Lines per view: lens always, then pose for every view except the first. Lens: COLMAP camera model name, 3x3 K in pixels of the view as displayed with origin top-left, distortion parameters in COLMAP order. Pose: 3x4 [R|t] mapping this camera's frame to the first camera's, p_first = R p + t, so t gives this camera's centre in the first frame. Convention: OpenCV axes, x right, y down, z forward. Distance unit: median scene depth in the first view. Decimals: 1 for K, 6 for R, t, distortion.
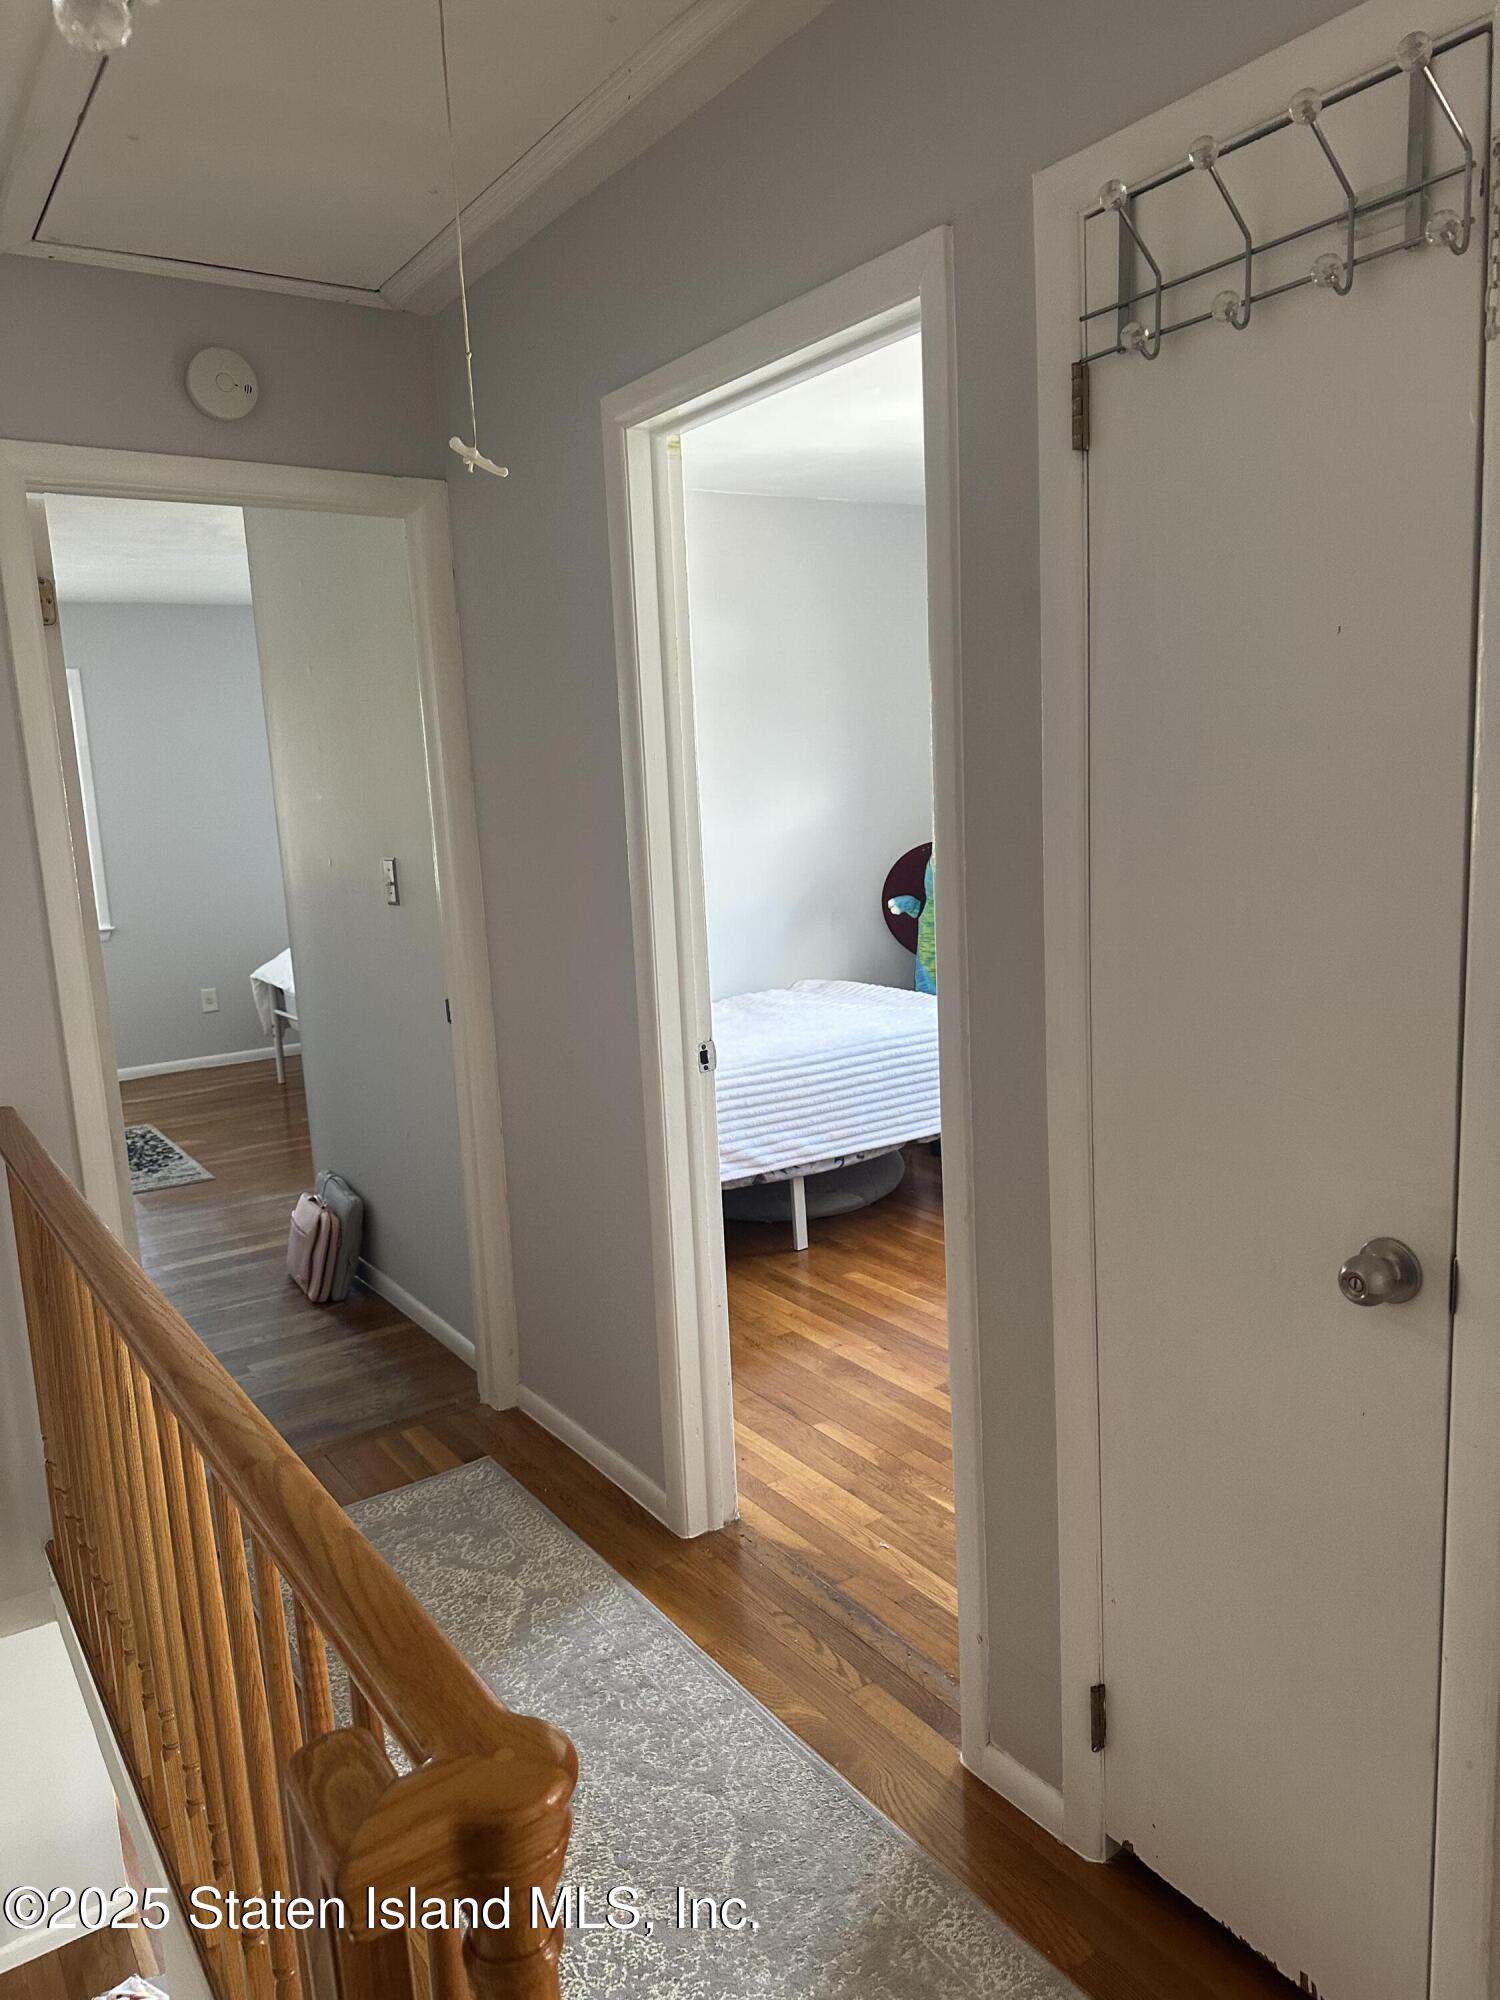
lens RADIAL K [[1431.0, 0, 757.4], [0, 1431.0, 1001.9], [0, 0, 1]] dist [0.140355, -0.271964]
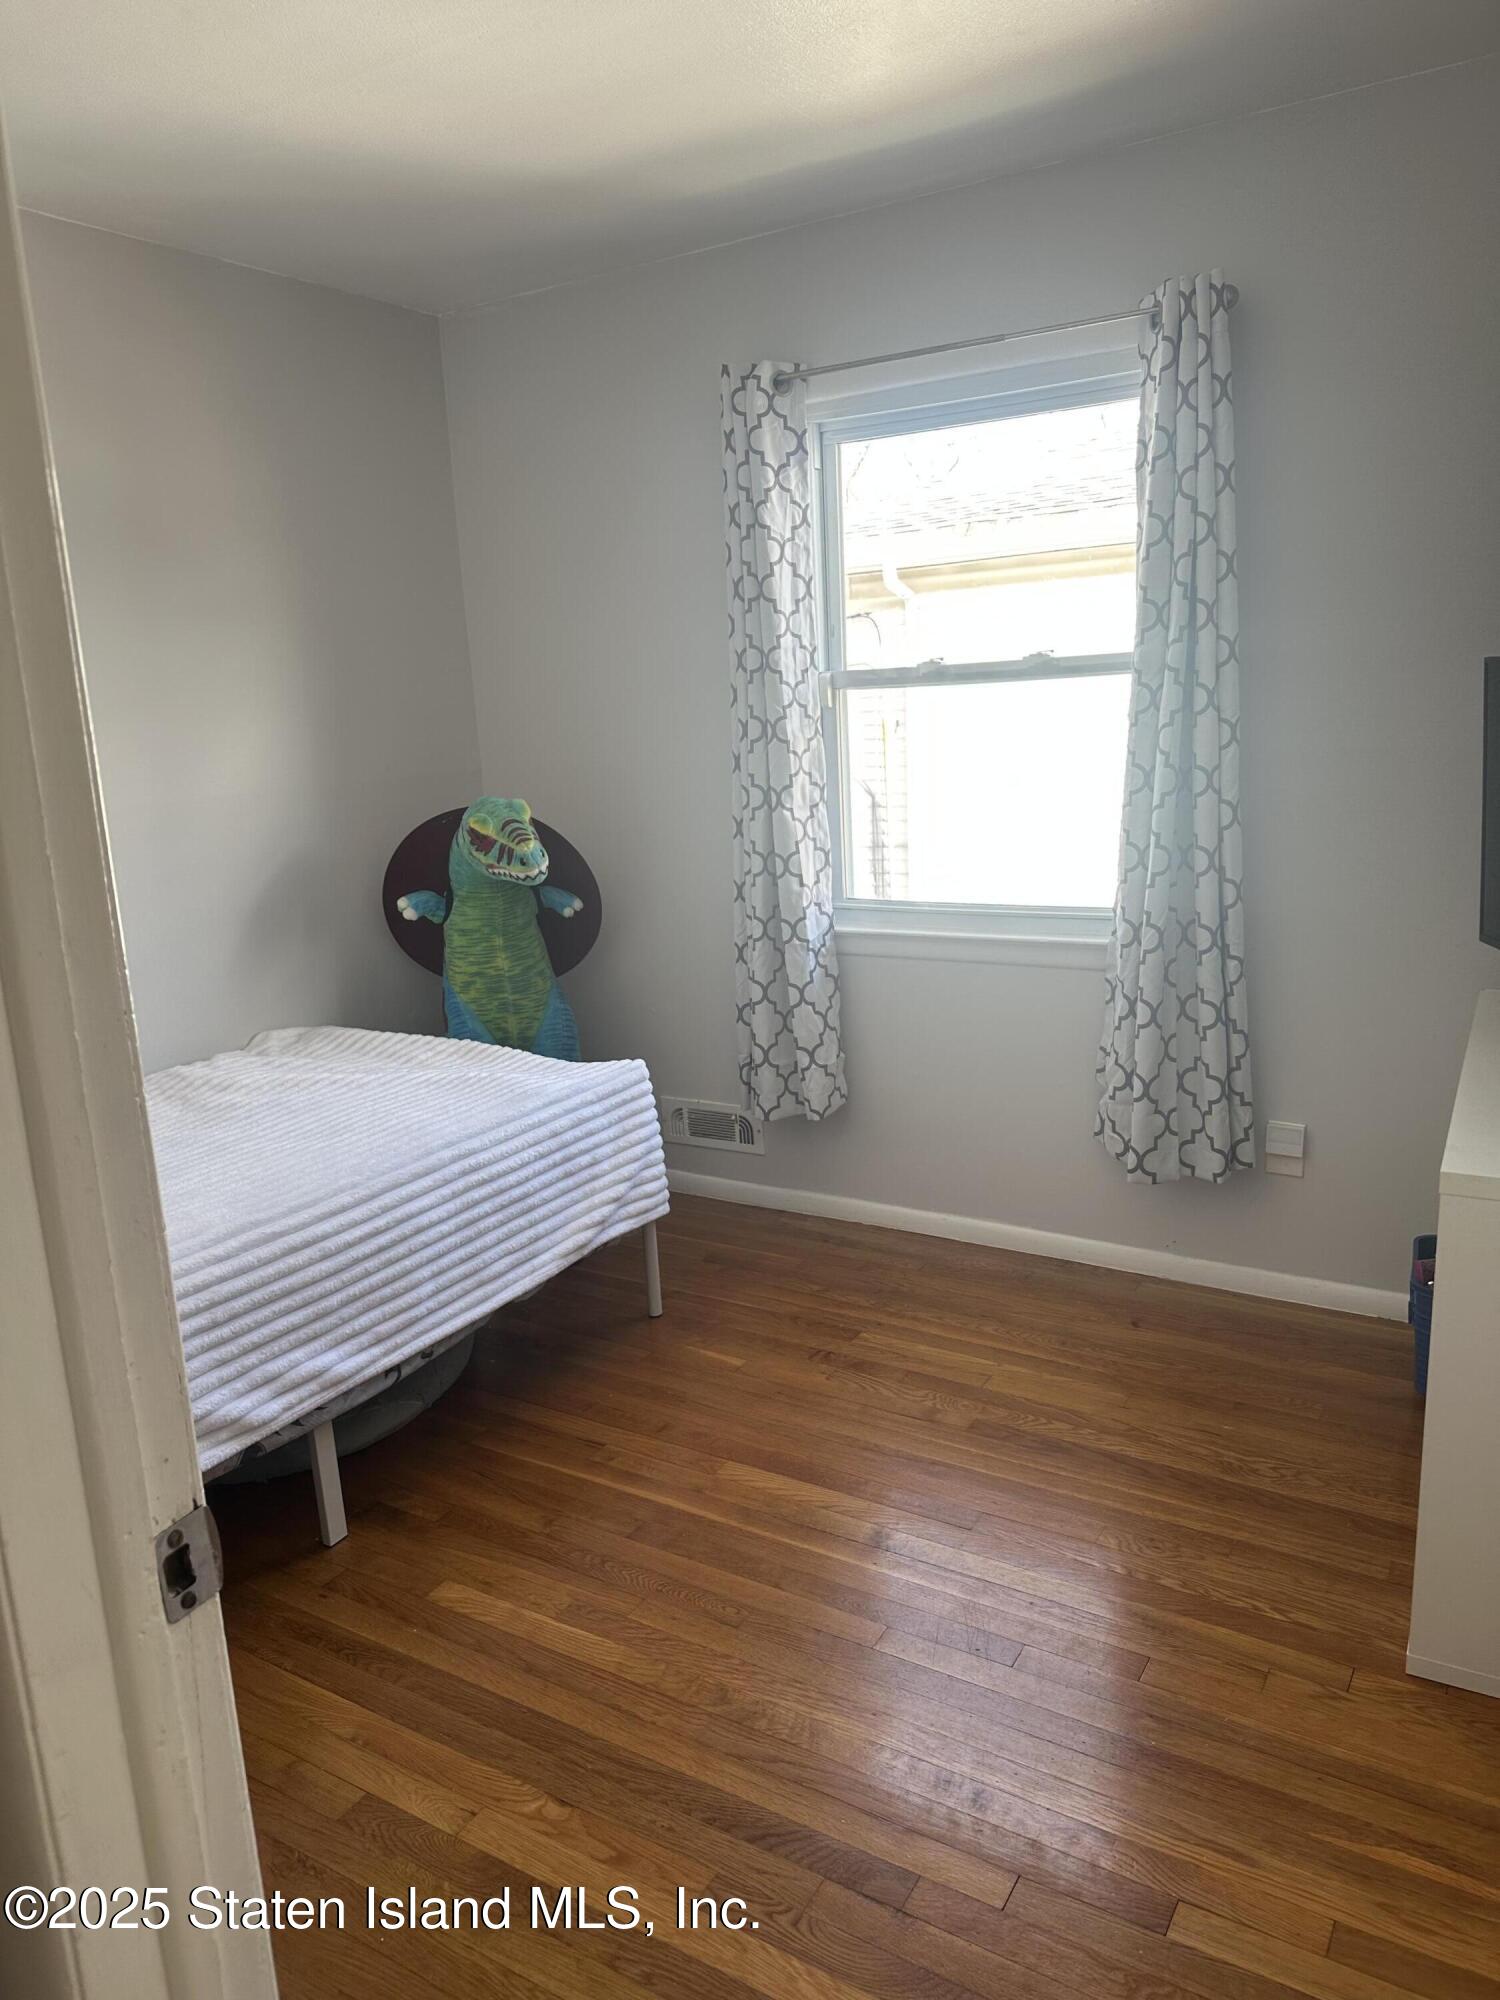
lens RADIAL K [[1431.0, 0, 757.4], [0, 1431.0, 1001.9], [0, 0, 1]] dist [0.140355, -0.271964]
pose [[0.918520, -0.083530, 0.386451, -0.020418], [0.073301, 0.996460, 0.041159, -0.049601], [-0.388521, -0.009478, 0.921391, 0.414448]]
